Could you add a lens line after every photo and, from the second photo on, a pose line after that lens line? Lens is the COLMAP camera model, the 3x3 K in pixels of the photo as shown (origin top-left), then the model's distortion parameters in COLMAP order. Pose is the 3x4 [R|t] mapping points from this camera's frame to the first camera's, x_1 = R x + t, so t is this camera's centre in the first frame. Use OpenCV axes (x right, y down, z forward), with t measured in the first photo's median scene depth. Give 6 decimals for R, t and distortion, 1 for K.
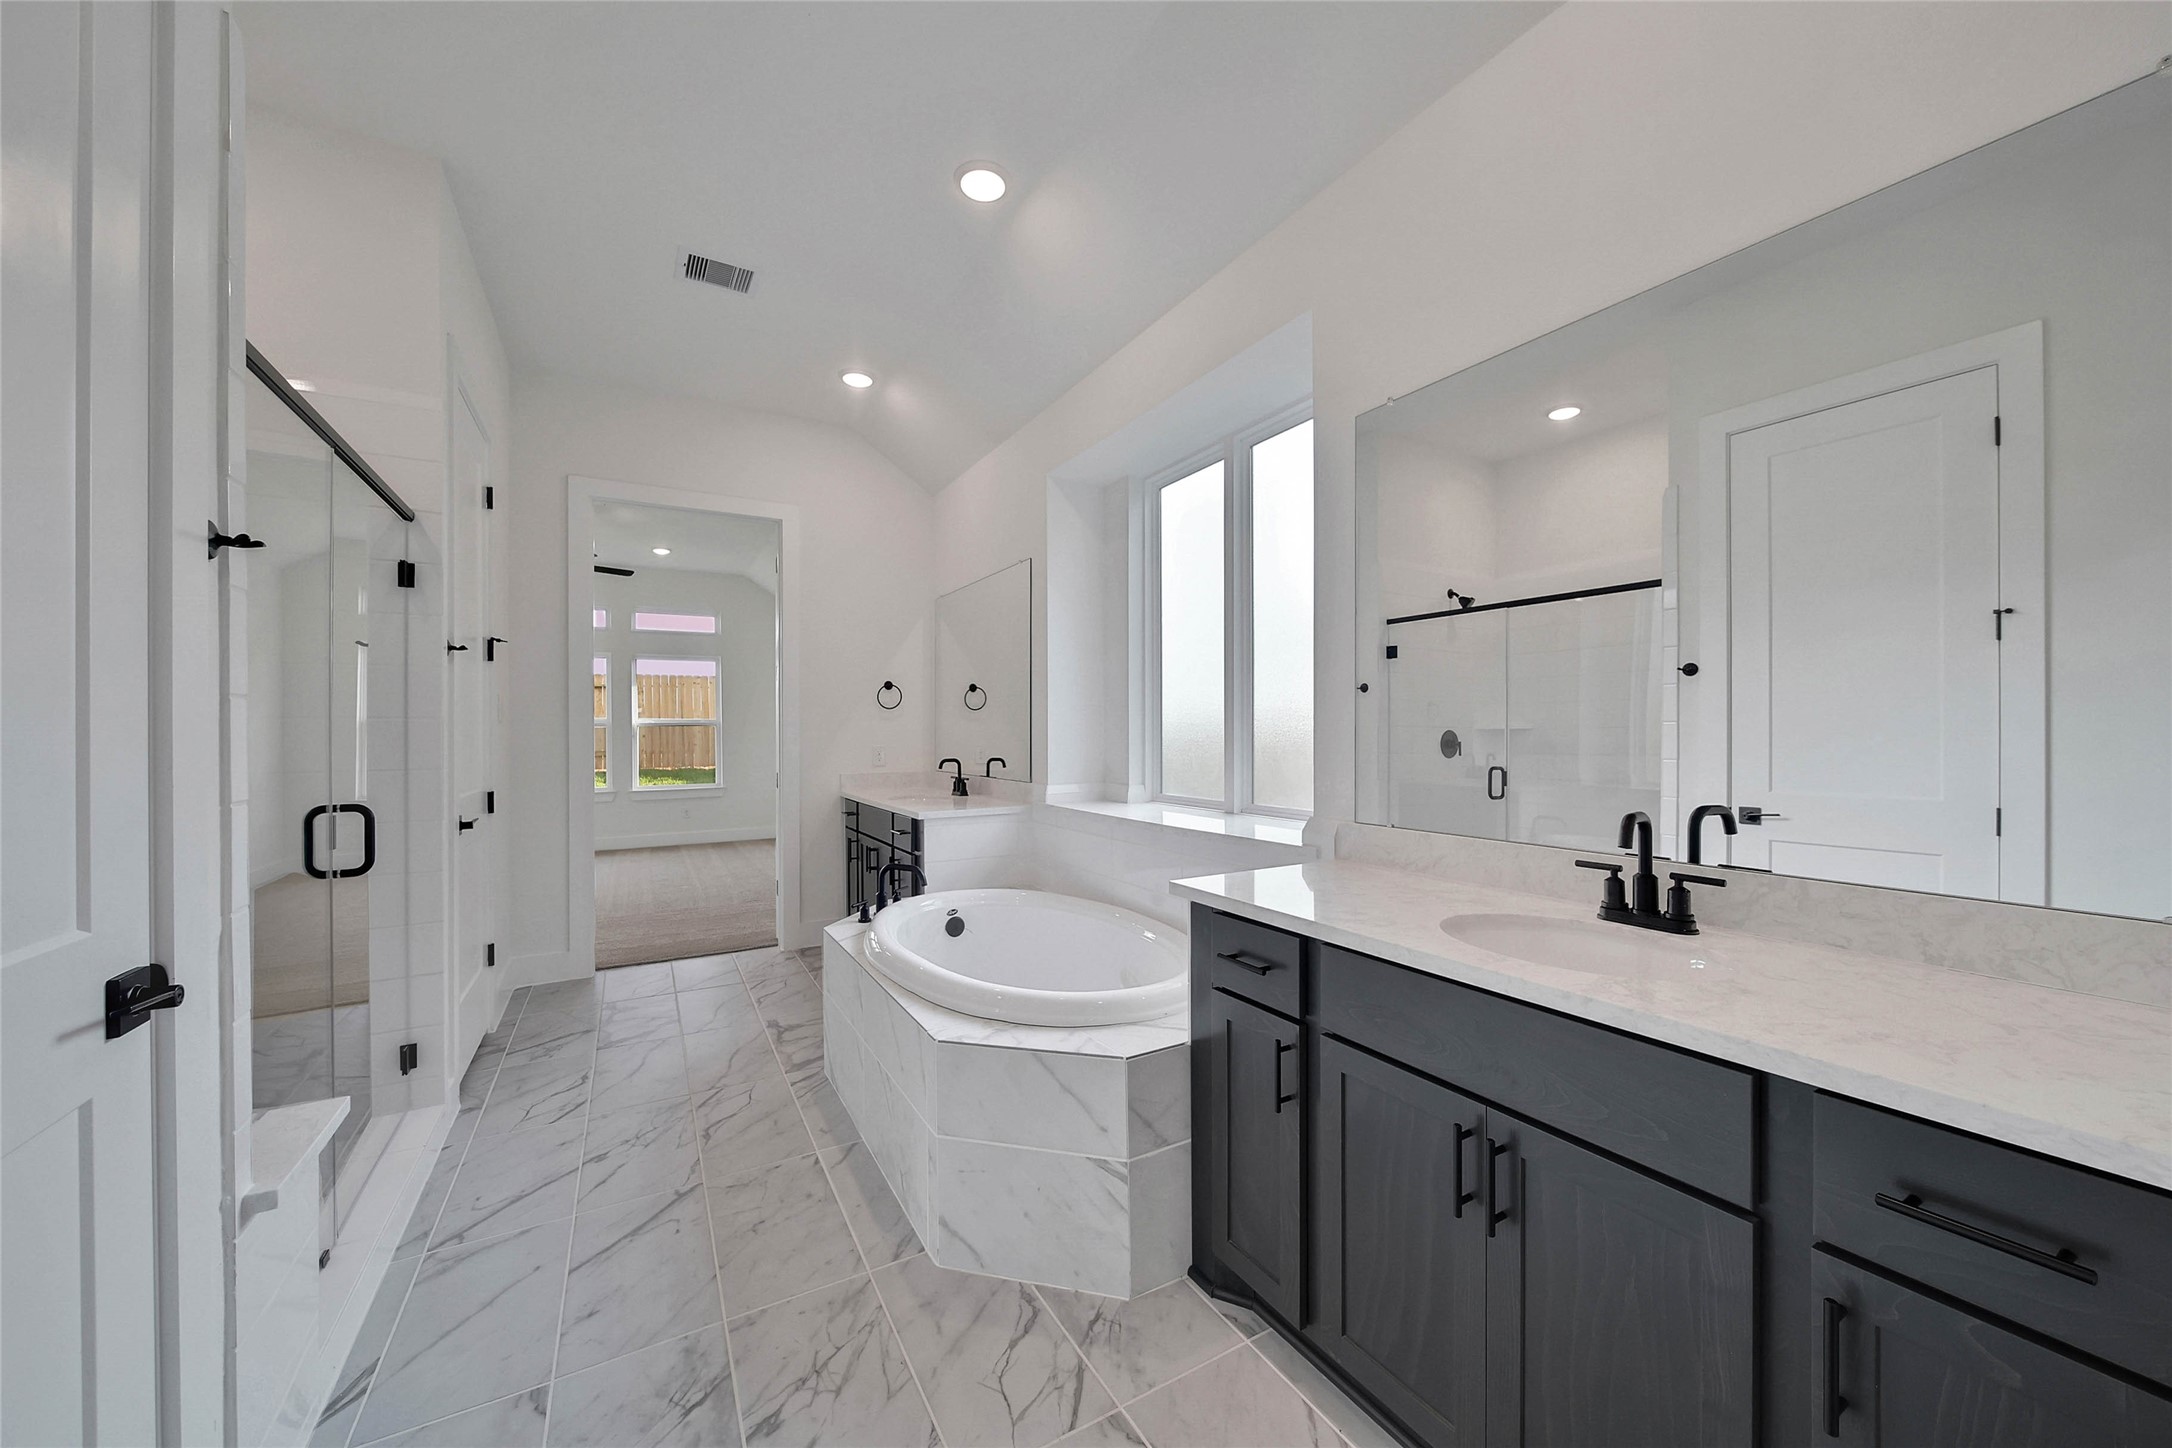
lens RADIAL K [[801.2, 0, 1072.1], [0, 801.2, 727.5], [0, 0, 1]] dist [-0.001131, -0.000269]
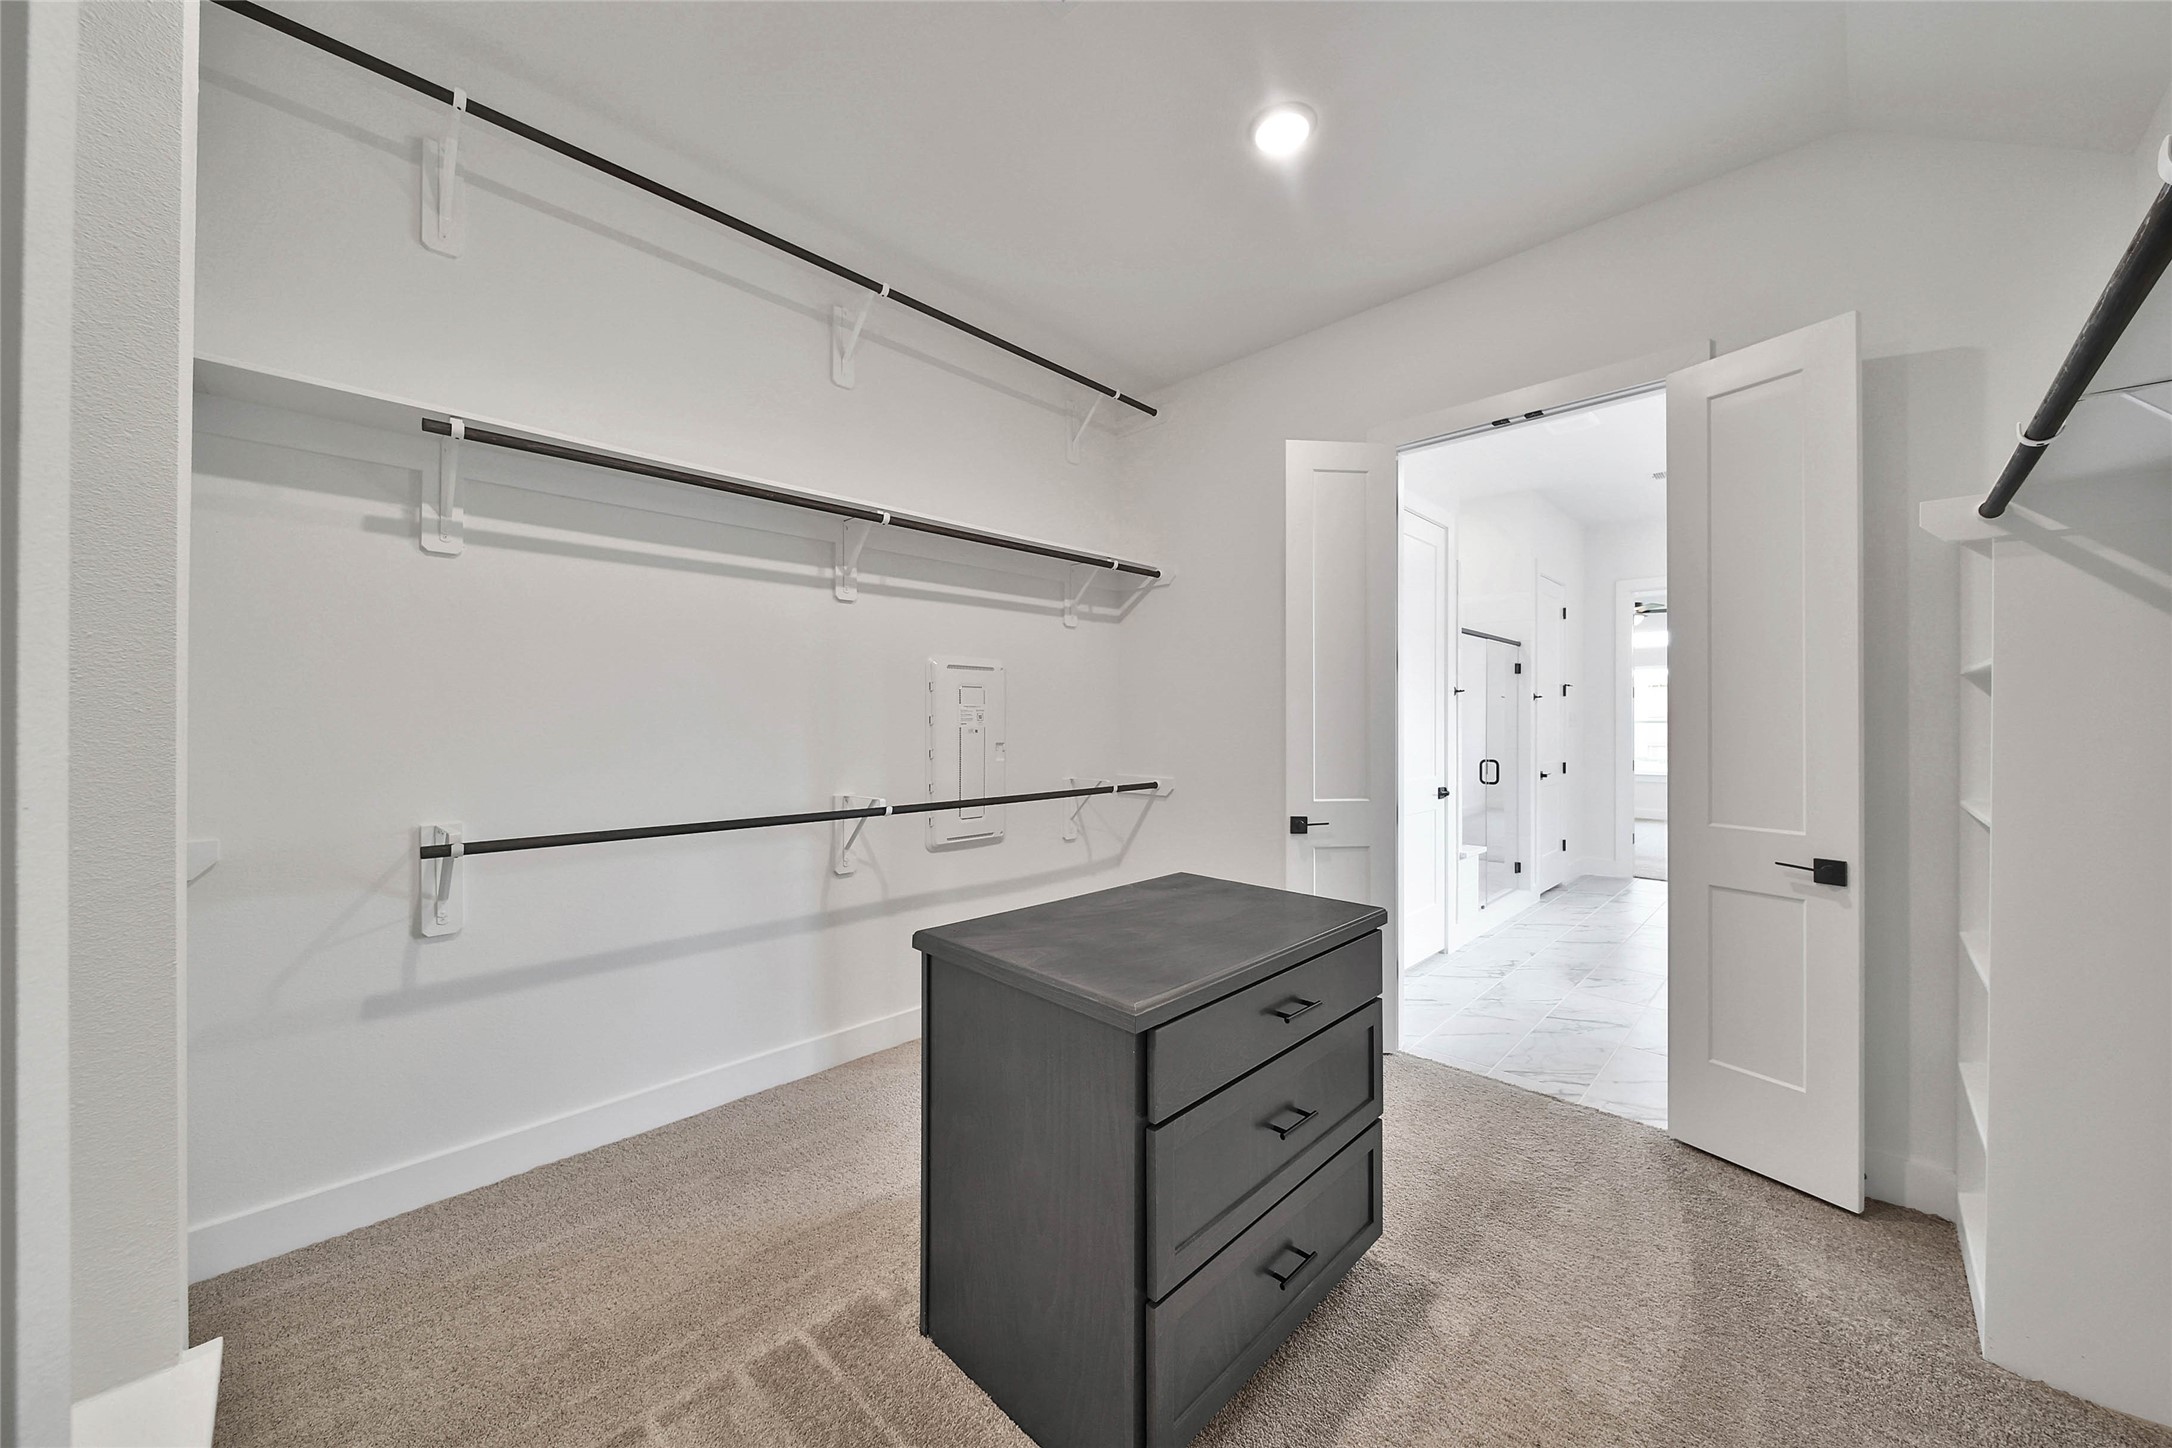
lens RADIAL K [[787.5, 0, 1096.5], [0, 787.5, 724.6], [0, 0, 1]] dist [-0.004016, -0.000444]
pose [[0.304918, 0.011281, -0.952312, 0.761650], [-0.000695, 0.999932, 0.011622, -0.035479], [0.952378, -0.002882, 0.304905, -0.683862]]
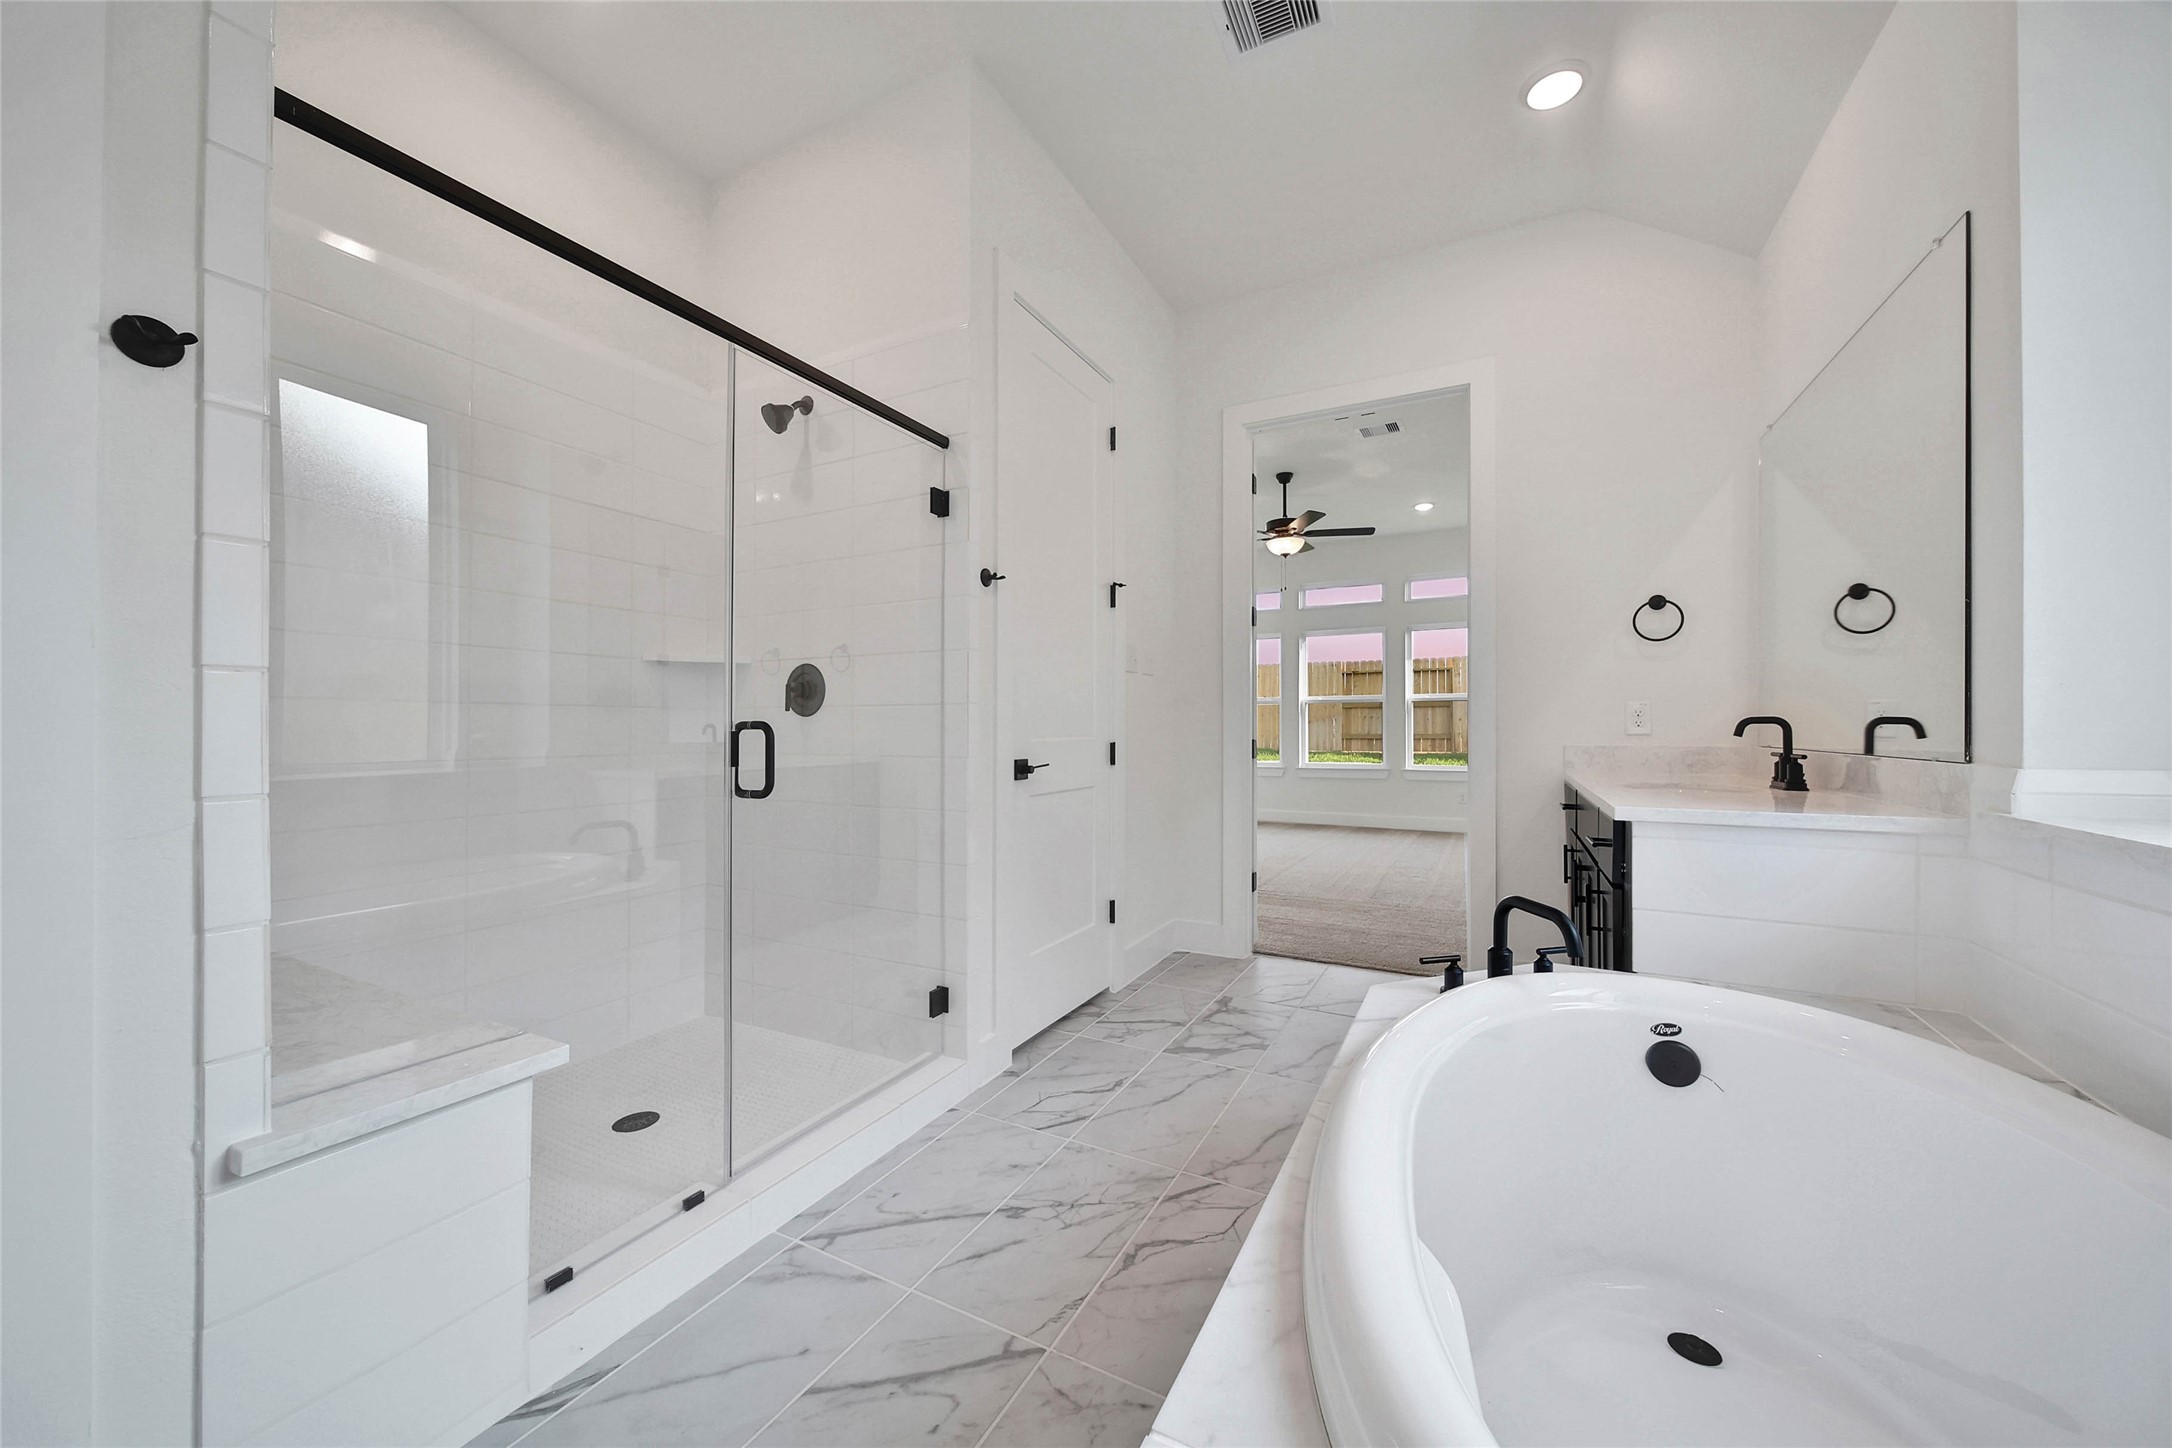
lens RADIAL K [[773.5, 0, 1085.3], [0, 773.5, 715.7], [0, 0, 1]] dist [-0.001114, -0.000395]
pose [[0.542272, -0.003755, -0.840195, 0.039376], [-0.001086, 0.999986, -0.005170, 0.052964], [0.840203, 0.003716, 0.542260, 0.464107]]
